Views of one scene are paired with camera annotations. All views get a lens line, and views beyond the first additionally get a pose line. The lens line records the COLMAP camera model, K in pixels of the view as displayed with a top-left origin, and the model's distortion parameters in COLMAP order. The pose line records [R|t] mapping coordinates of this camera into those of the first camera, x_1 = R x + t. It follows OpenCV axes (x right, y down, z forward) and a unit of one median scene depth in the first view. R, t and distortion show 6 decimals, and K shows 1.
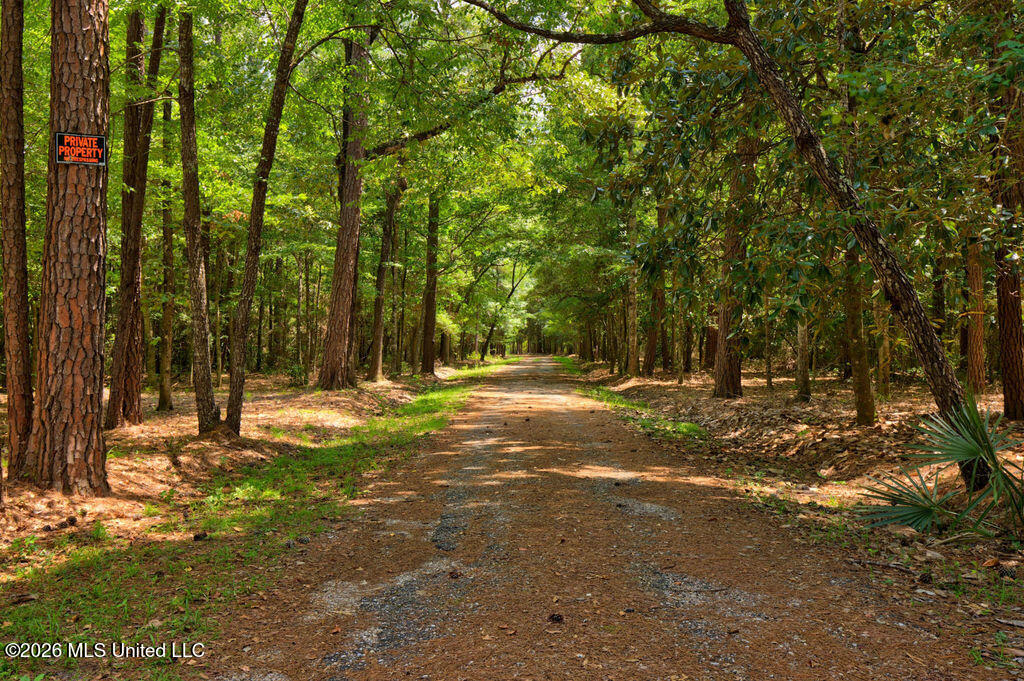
lens RADIAL K [[459.5, 0, 515.7], [0, 459.5, 338.4], [0, 0, 1]] dist [0.000034, 0.000849]
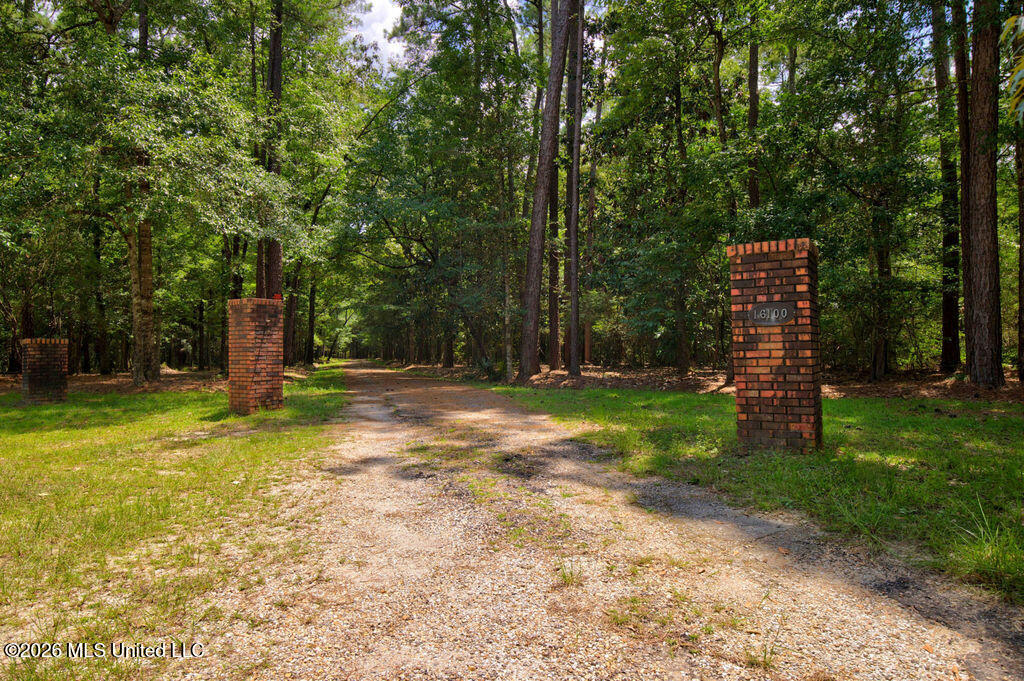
lens RADIAL K [[459.5, 0, 515.7], [0, 459.5, 338.4], [0, 0, 1]] dist [0.000034, 0.000849]
pose [[0.890727, -0.001555, 0.454537, -0.268211], [0.018634, 0.999278, -0.033098, 0.037812], [-0.454157, 0.037951, 0.890113, -1.051931]]
